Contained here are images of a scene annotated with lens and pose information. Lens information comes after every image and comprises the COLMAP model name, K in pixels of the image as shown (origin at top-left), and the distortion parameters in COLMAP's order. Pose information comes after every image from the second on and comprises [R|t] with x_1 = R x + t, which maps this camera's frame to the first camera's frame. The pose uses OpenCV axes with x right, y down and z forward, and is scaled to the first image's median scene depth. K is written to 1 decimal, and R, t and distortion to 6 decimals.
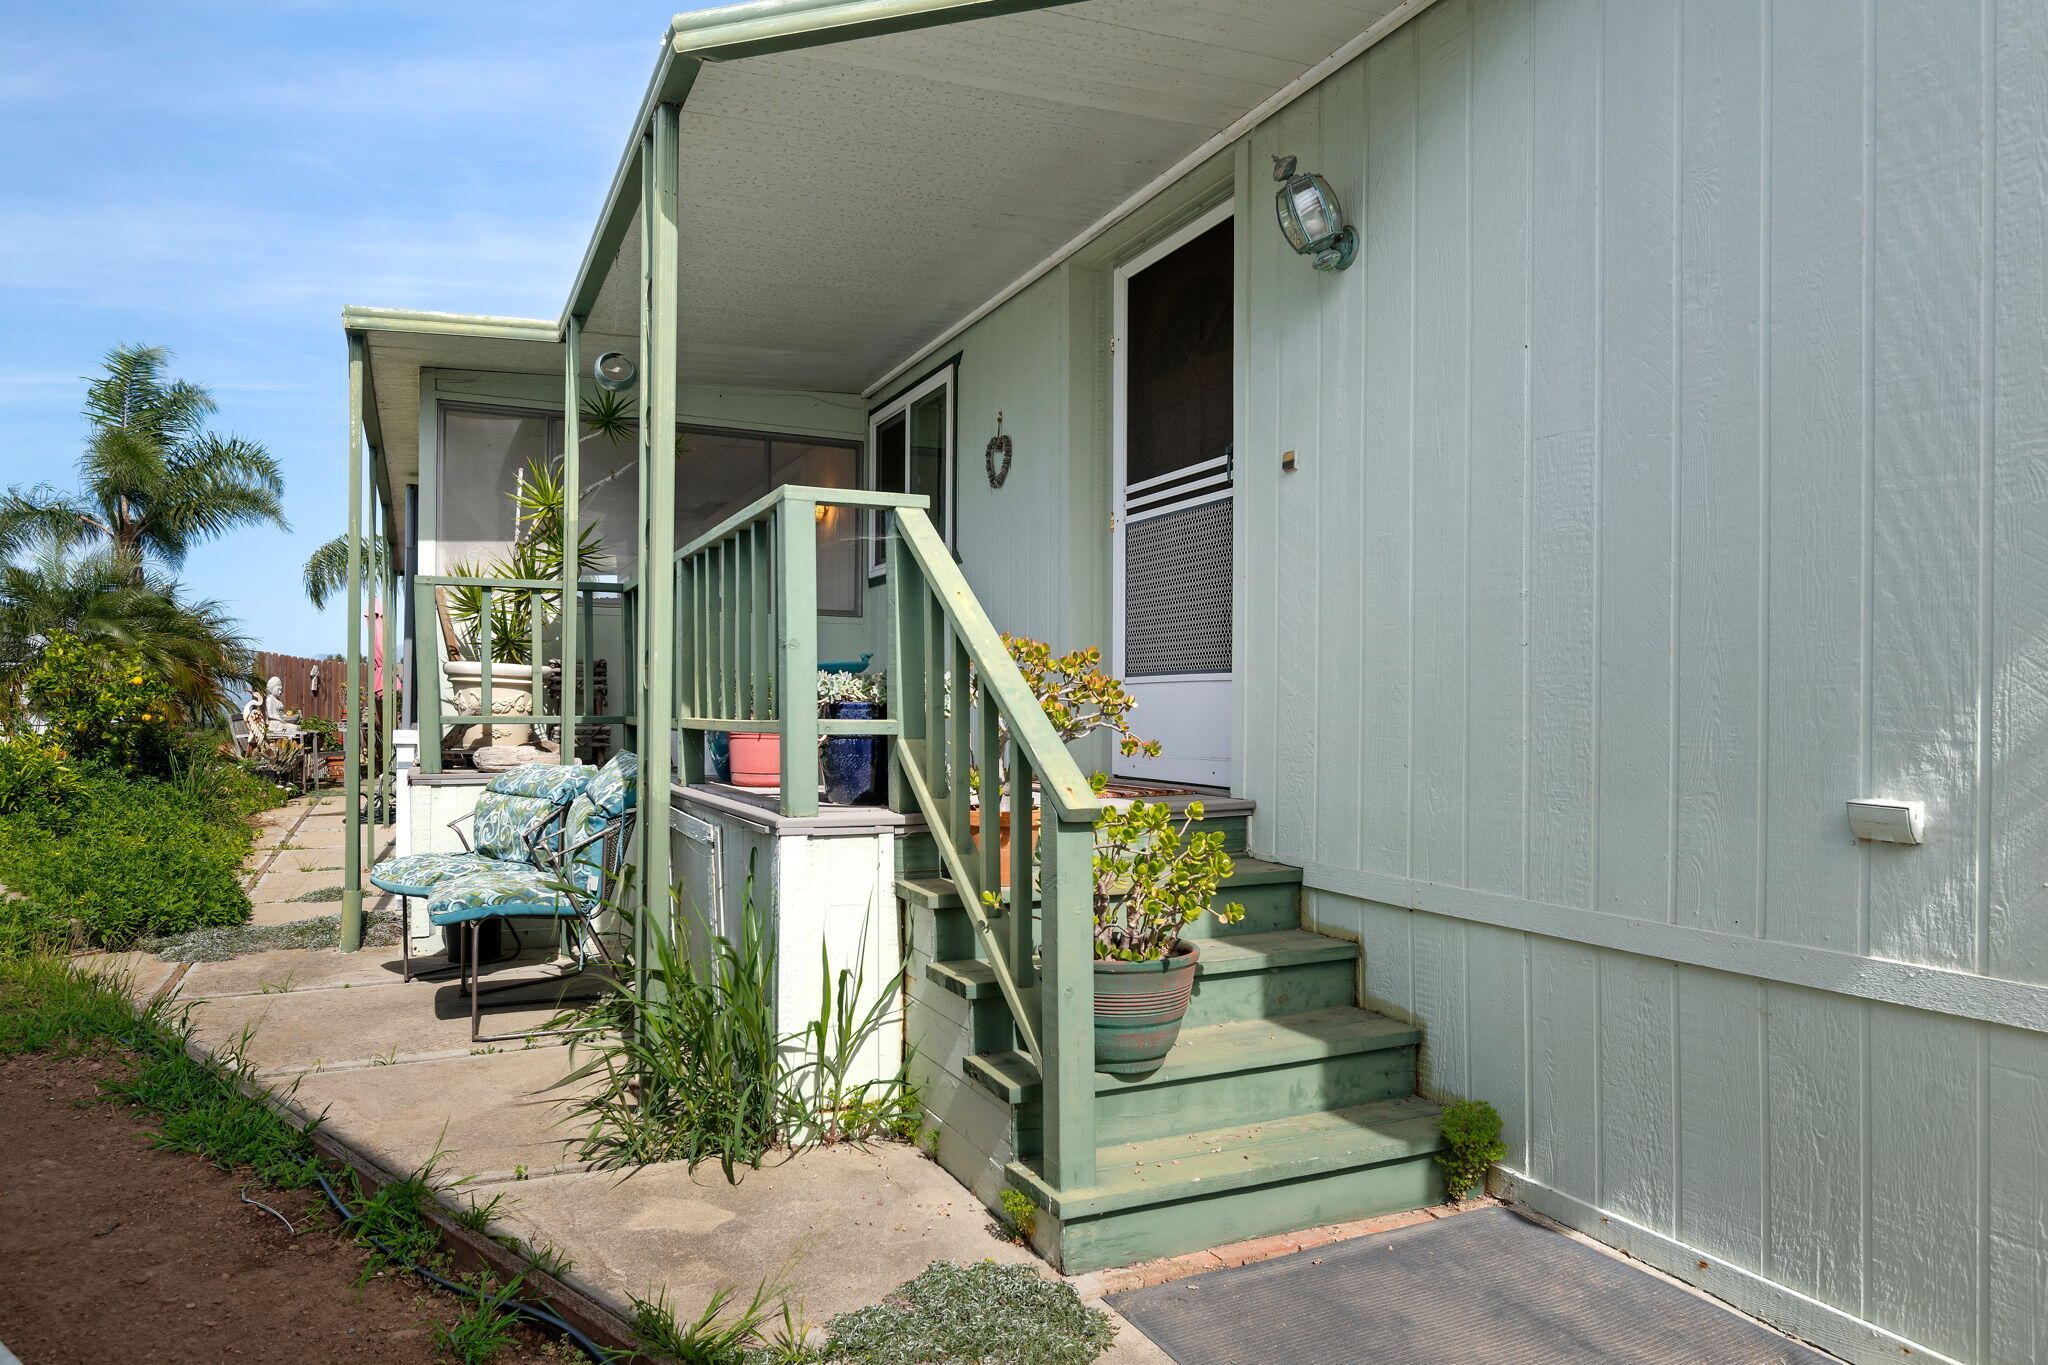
lens RADIAL K [[1230.4, 0, 1024.0], [0, 1230.4, 682.5], [0, 0, 1]] dist [-0.002435, -0.001713]
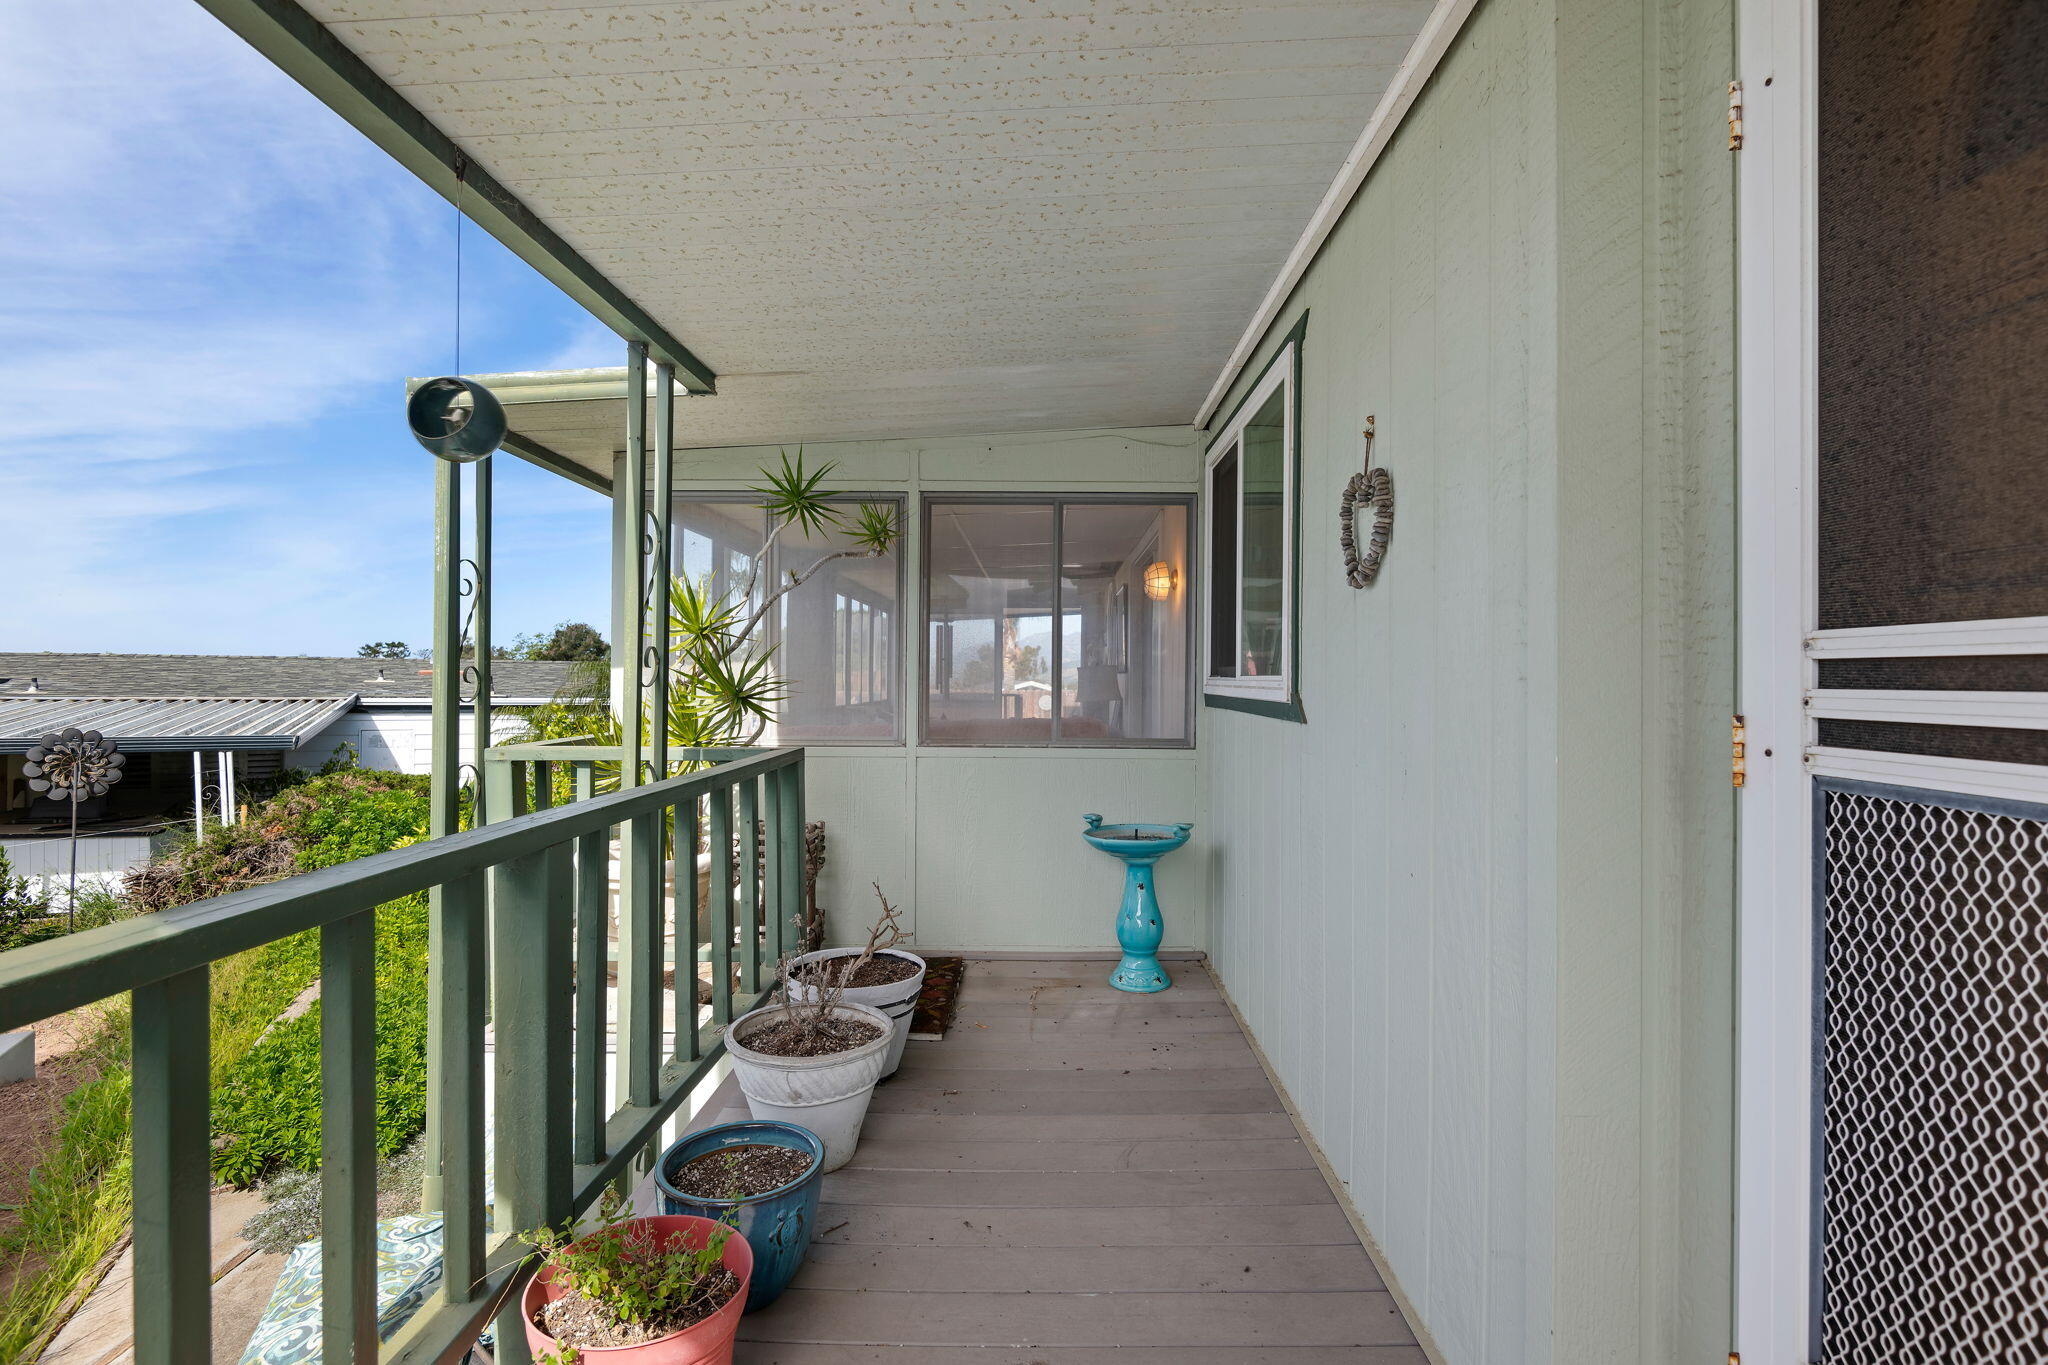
lens RADIAL K [[944.3, 0, 1024.0], [0, 944.3, 682.5], [0, 0, 1]] dist [-0.003382, -0.001188]
pose [[0.898146, 0.000721, -0.439697, 0.018235], [0.006654, 0.999862, 0.015232, -0.129441], [0.439647, -0.016606, 0.898017, 0.635090]]
